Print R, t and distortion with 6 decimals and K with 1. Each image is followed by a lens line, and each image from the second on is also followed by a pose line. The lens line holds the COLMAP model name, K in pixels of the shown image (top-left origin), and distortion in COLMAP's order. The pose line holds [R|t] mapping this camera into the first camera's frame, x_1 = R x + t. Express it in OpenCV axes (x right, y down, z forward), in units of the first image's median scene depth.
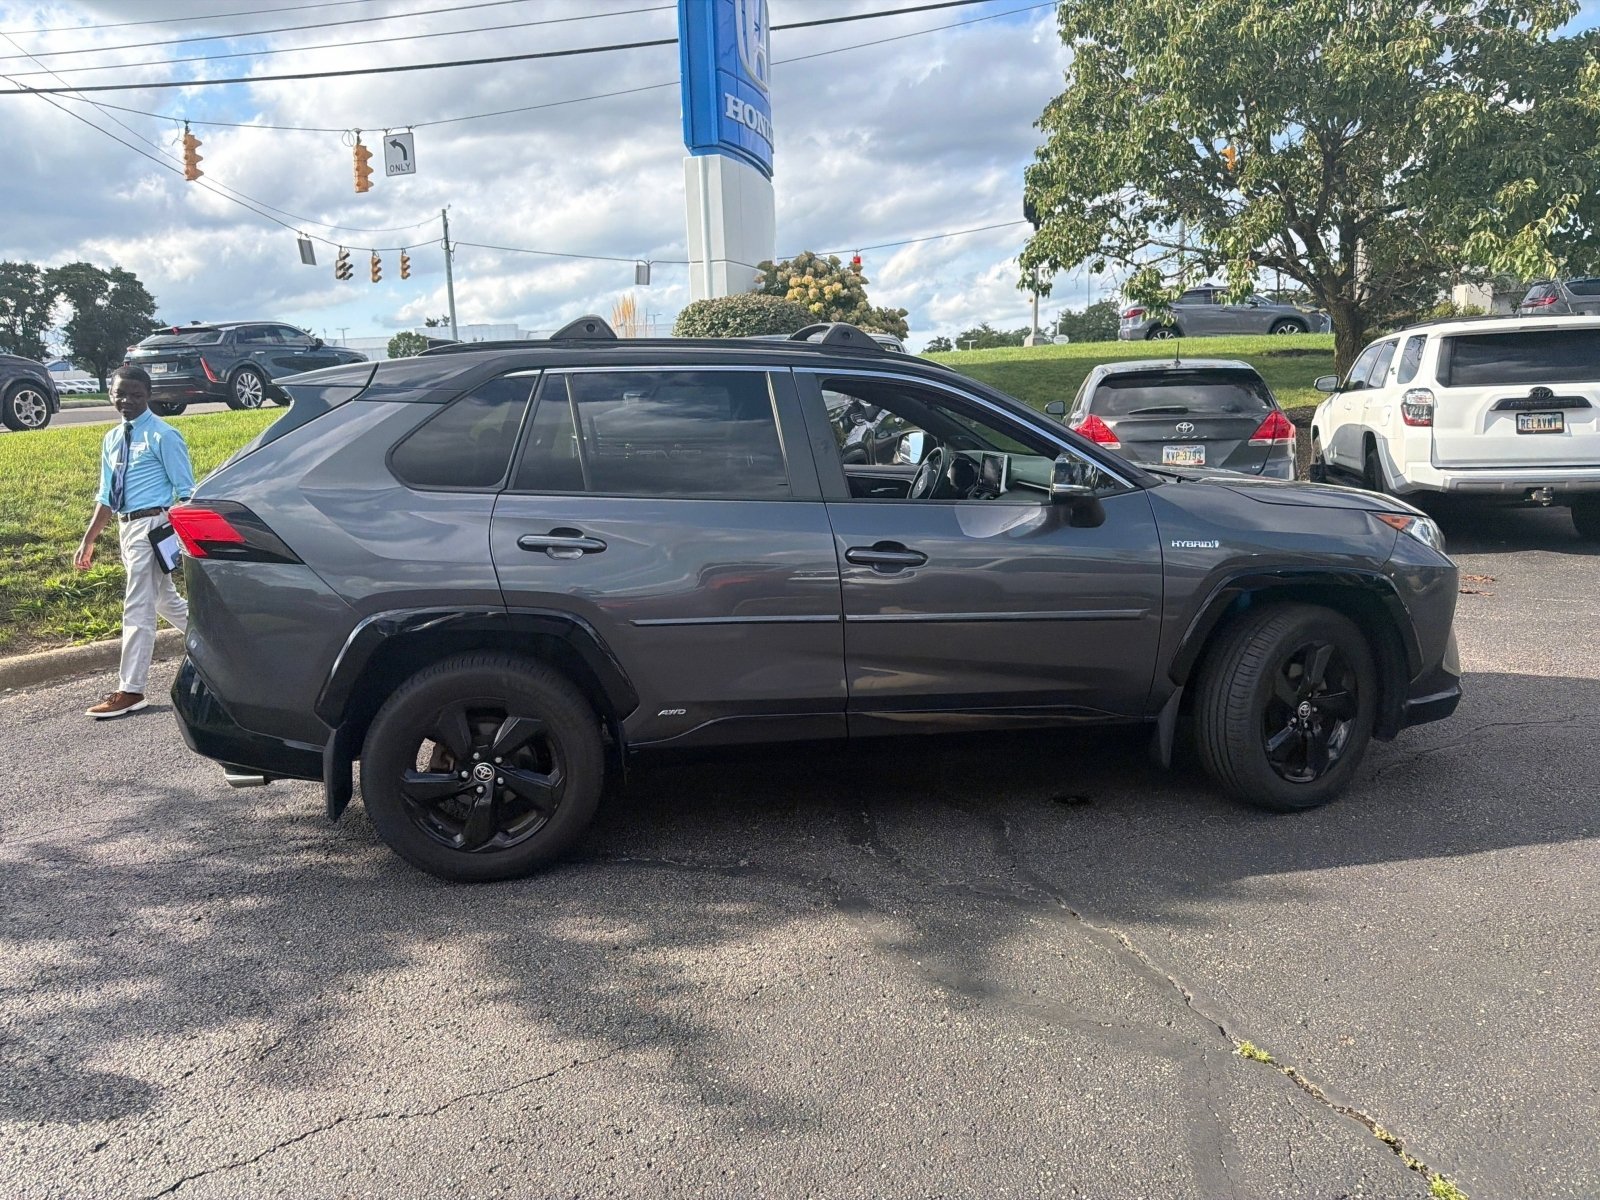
lens RADIAL K [[1138.0, 0, 800.0], [0, 1138.0, 600.0], [0, 0, 1]] dist [0.008266, -0.011698]
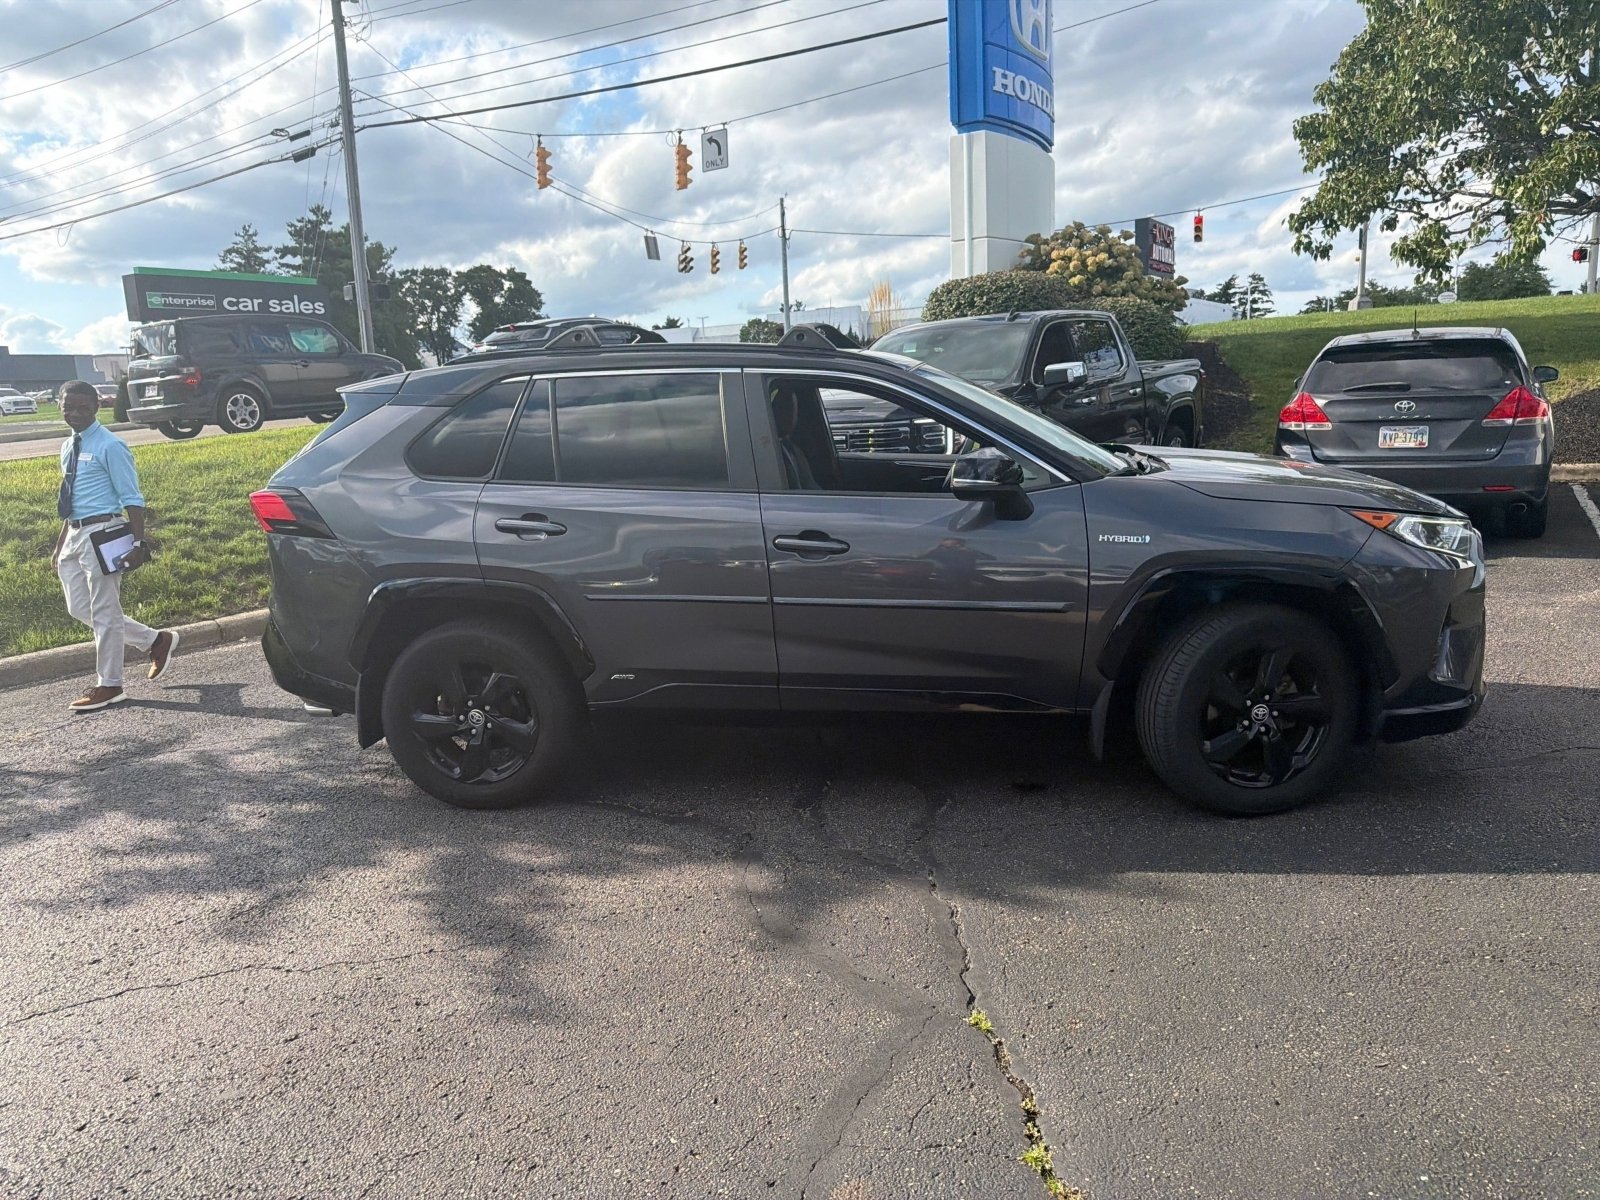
lens RADIAL K [[1135.1, 0, 797.8], [0, 1135.1, 617.3], [0, 0, 1]] dist [0.031421, -0.038644]
pose [[0.954718, 0.041737, -0.294572, 0.365857], [-0.031457, 0.998722, 0.039551, -0.010663], [0.295846, -0.028494, 0.954811, -0.035100]]
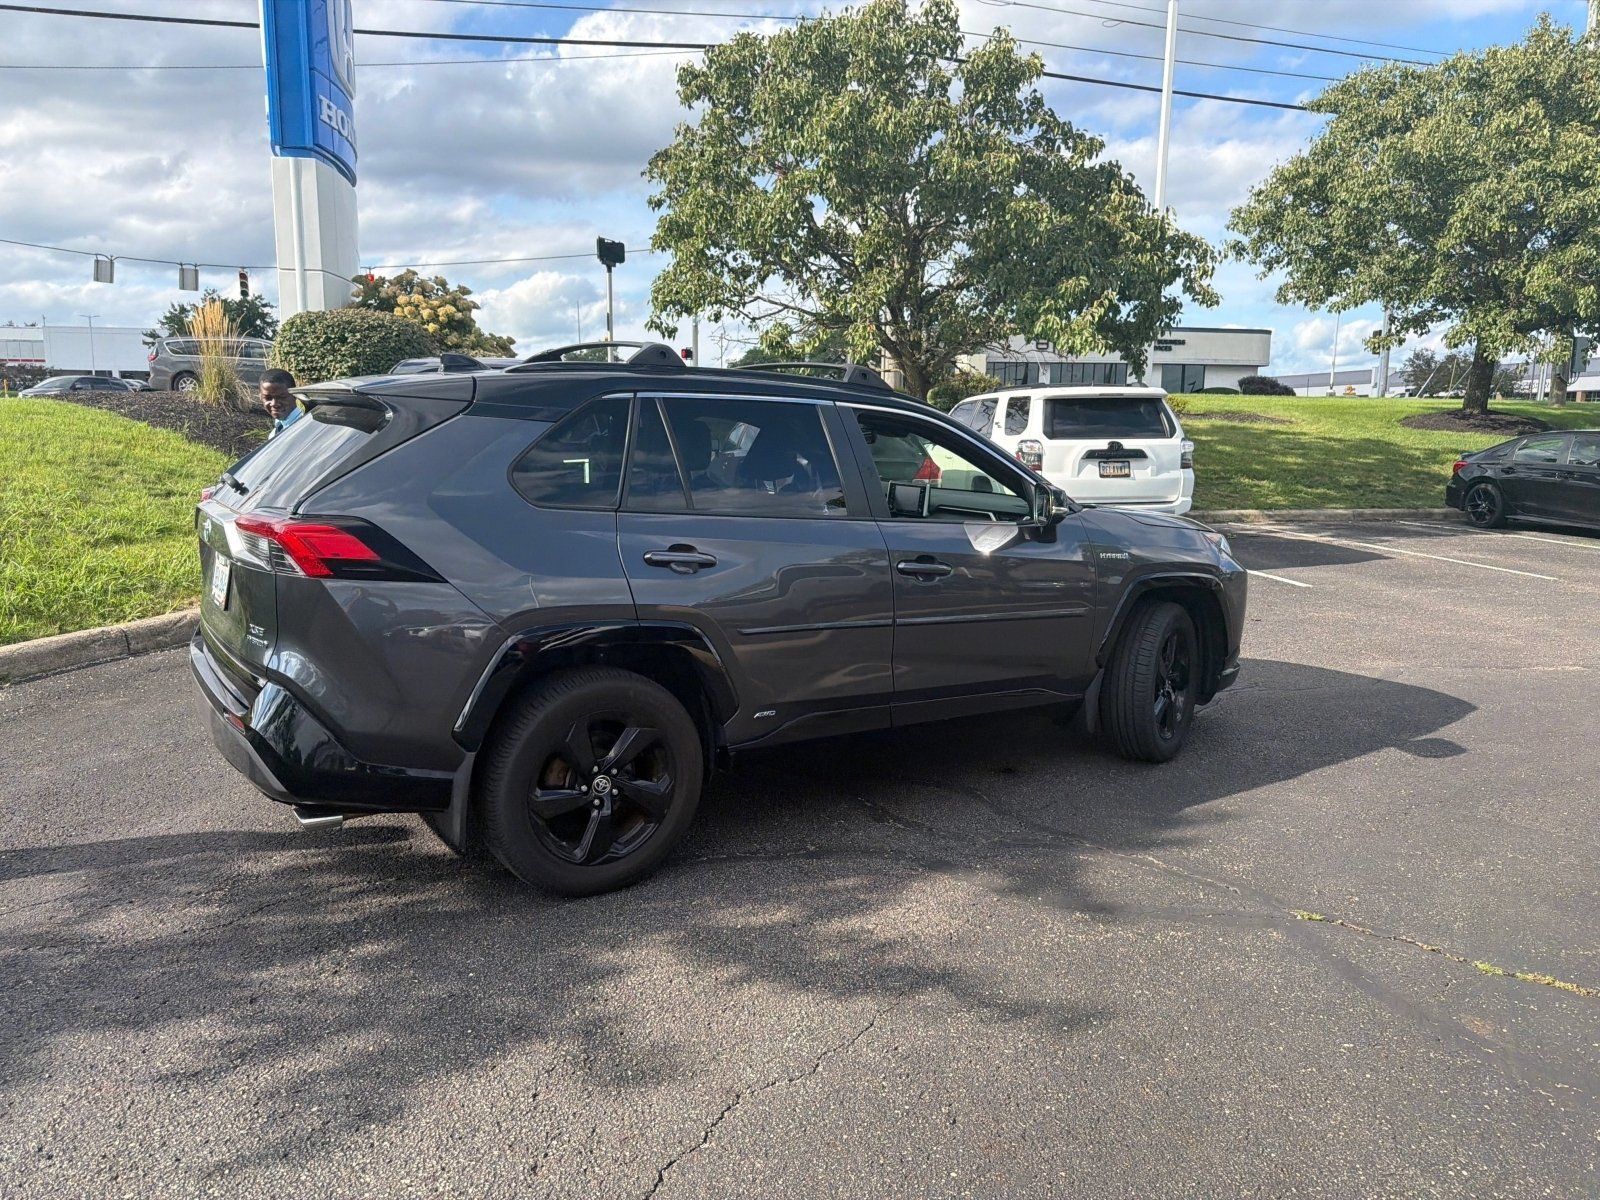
lens RADIAL K [[1127.2, 0, 804.8], [0, 1127.2, 613.7], [0, 0, 1]] dist [0.025325, -0.032298]
pose [[0.903285, -0.030711, 0.427941, -0.503575], [0.038075, 0.999237, -0.008658, 0.013248], [-0.427349, 0.024115, 0.903765, 0.008083]]
